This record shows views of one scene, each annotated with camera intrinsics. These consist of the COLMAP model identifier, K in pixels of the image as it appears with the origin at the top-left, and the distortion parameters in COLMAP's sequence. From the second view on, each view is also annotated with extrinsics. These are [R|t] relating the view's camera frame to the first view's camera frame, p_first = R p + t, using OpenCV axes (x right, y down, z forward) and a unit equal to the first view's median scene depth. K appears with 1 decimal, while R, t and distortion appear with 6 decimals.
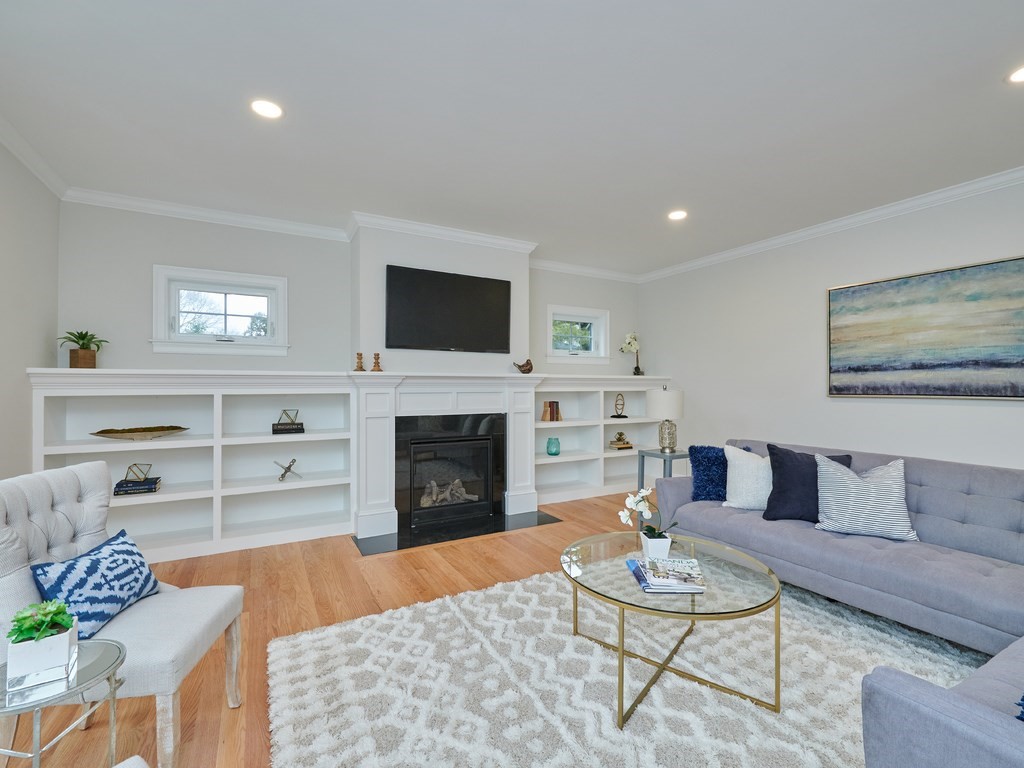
lens RADIAL K [[453.8, 0, 508.0], [0, 453.8, 390.5], [0, 0, 1]] dist [0.001048, 0.000386]
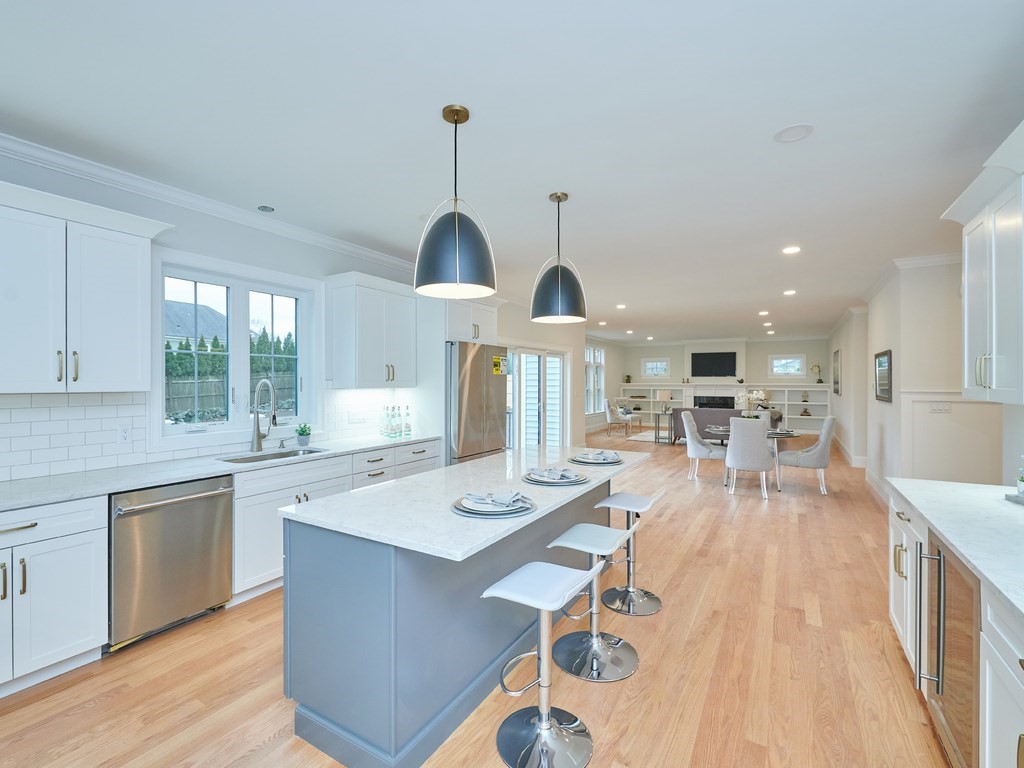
lens RADIAL K [[453.8, 0, 508.0], [0, 453.8, 390.5], [0, 0, 1]] dist [0.001048, 0.000386]
pose [[0.491622, 0.022720, -0.870512, 2.063226], [-0.008104, 0.999736, 0.021516, -0.048103], [0.870771, -0.003523, 0.491676, -1.942226]]
